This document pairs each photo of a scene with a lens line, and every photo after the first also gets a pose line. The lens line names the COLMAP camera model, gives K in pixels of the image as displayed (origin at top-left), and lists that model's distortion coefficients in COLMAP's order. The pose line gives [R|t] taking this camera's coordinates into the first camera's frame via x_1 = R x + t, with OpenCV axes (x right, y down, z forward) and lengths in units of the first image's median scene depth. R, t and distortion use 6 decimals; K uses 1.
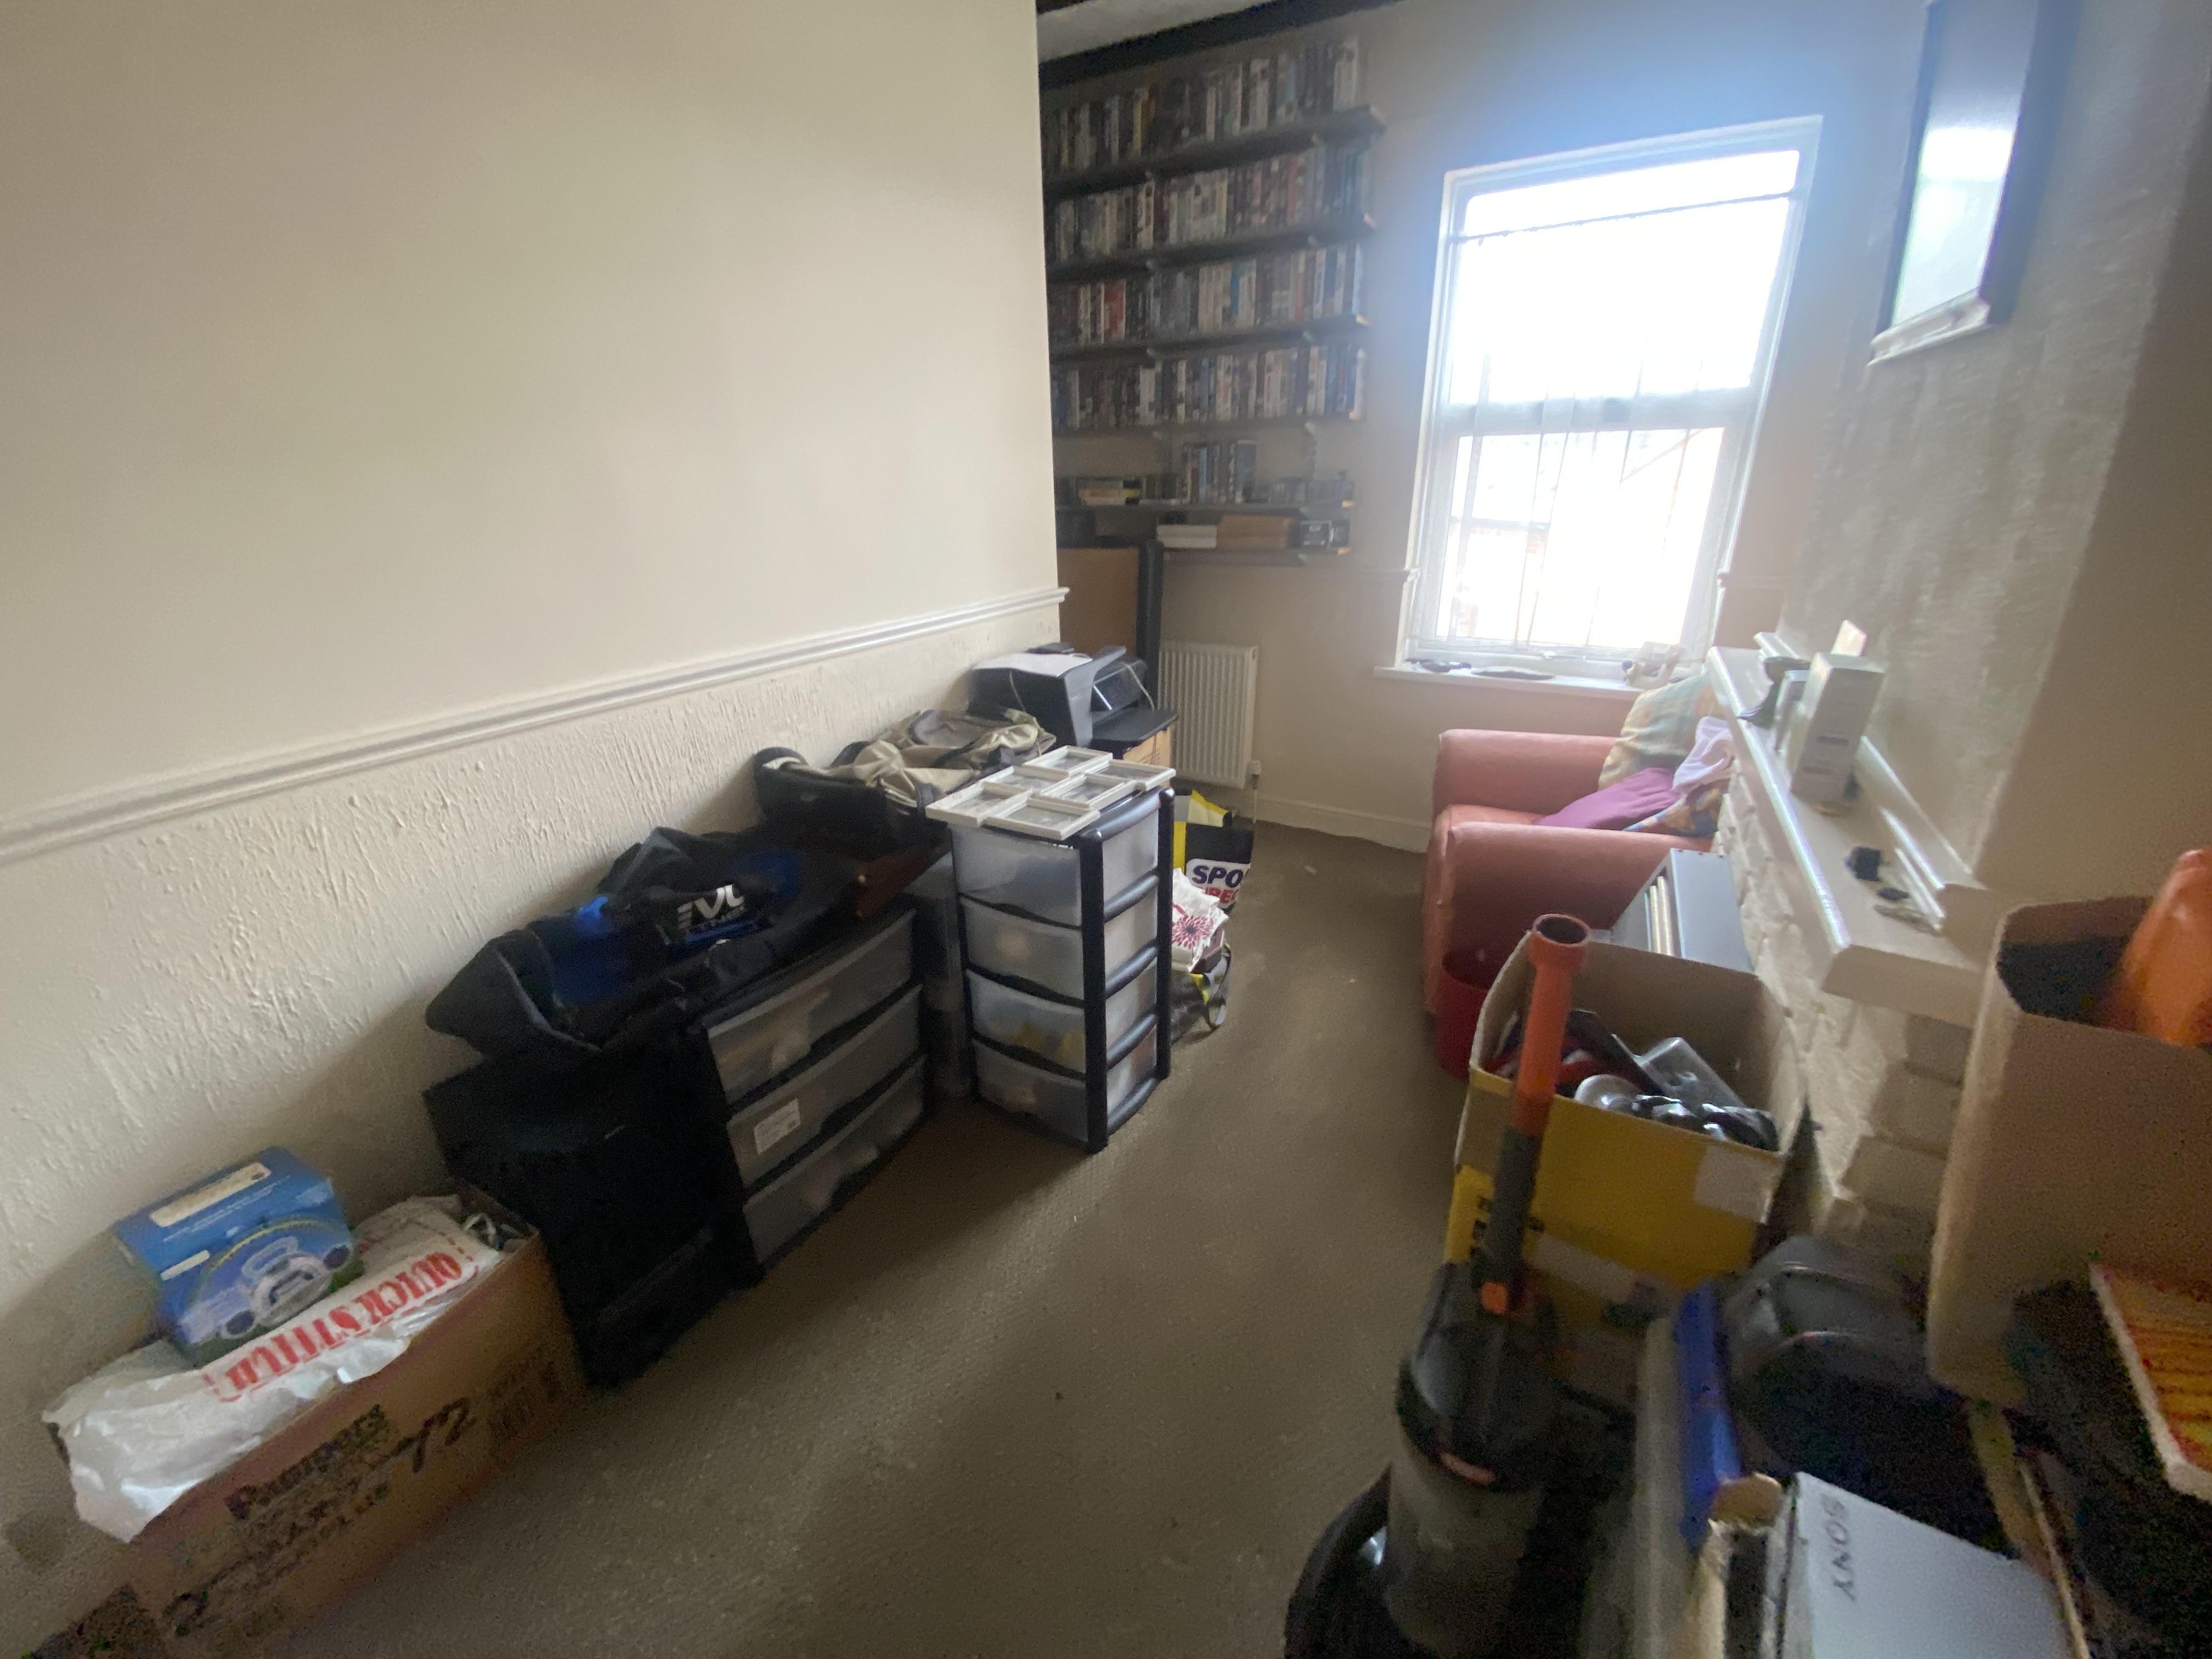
lens RADIAL K [[891.9, 0, 1097.6], [0, 891.9, 834.6], [0, 0, 1]] dist [0.001287, -0.013358]
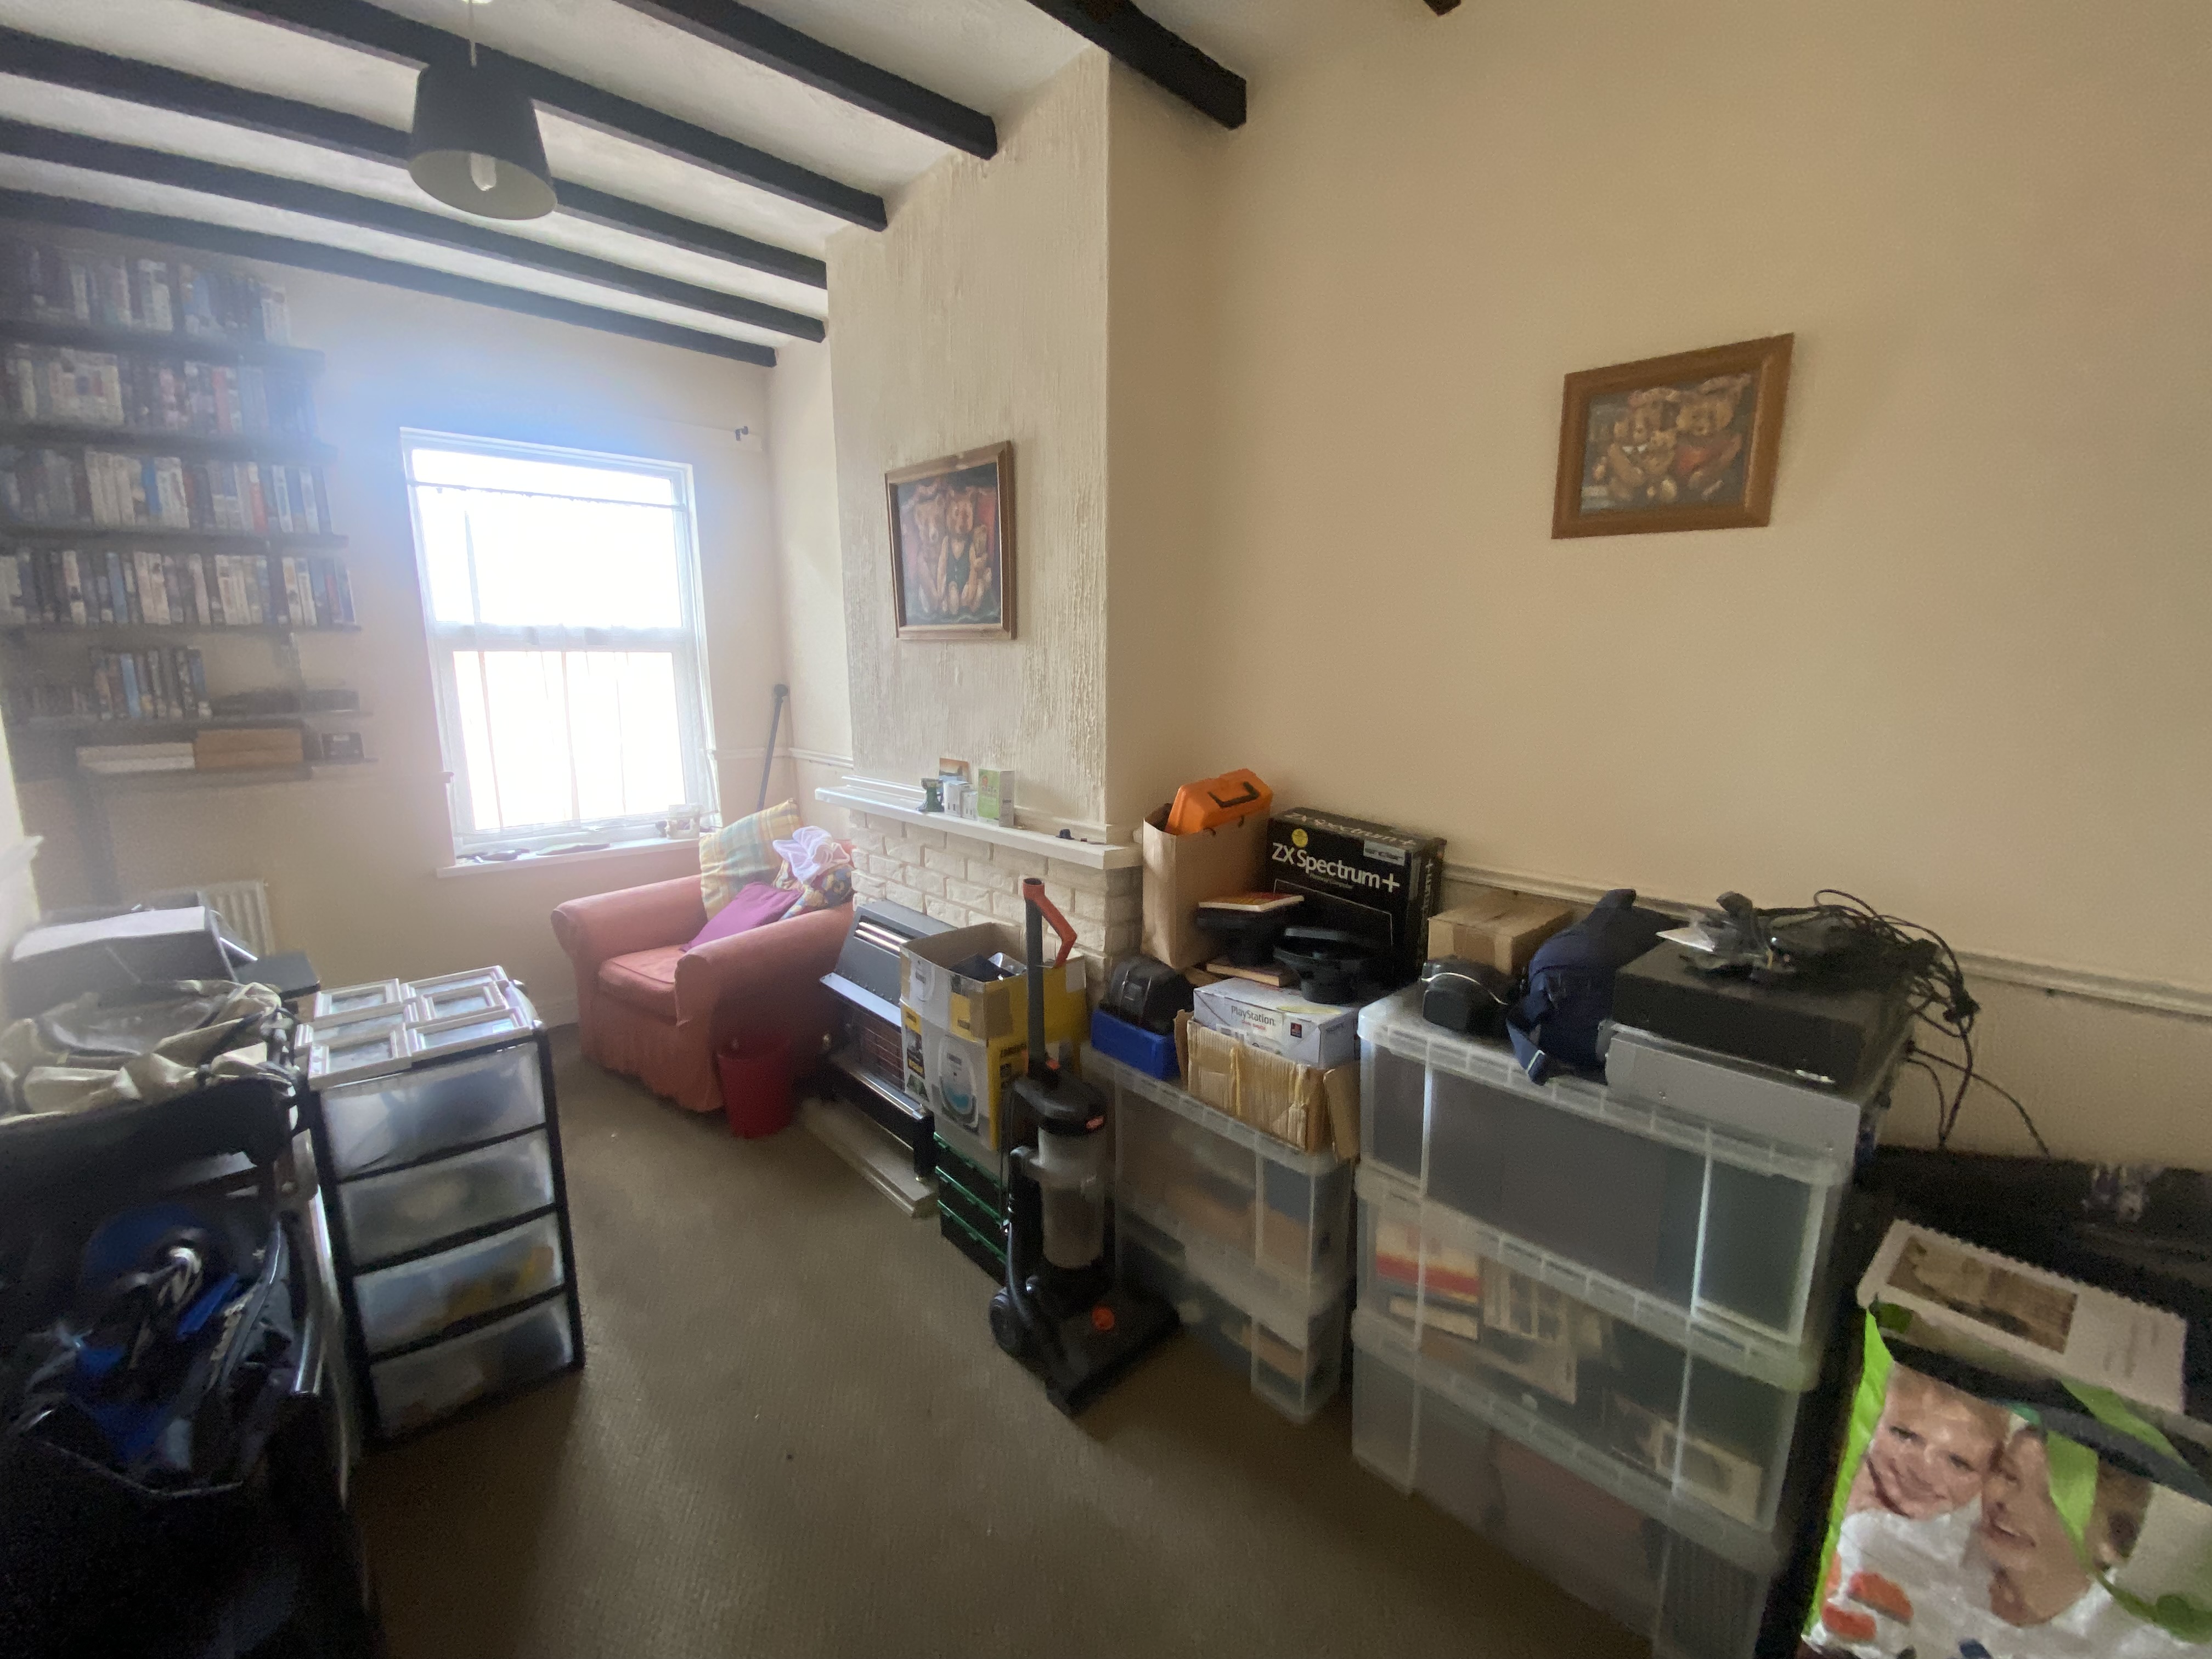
lens RADIAL K [[891.9, 0, 1097.6], [0, 891.9, 834.6], [0, 0, 1]] dist [0.001287, -0.013358]
pose [[0.318724, -0.152907, 0.935433, -0.399669], [0.346355, 0.937442, 0.035224, -0.005764], [-0.882300, 0.312765, 0.351746, 0.001664]]
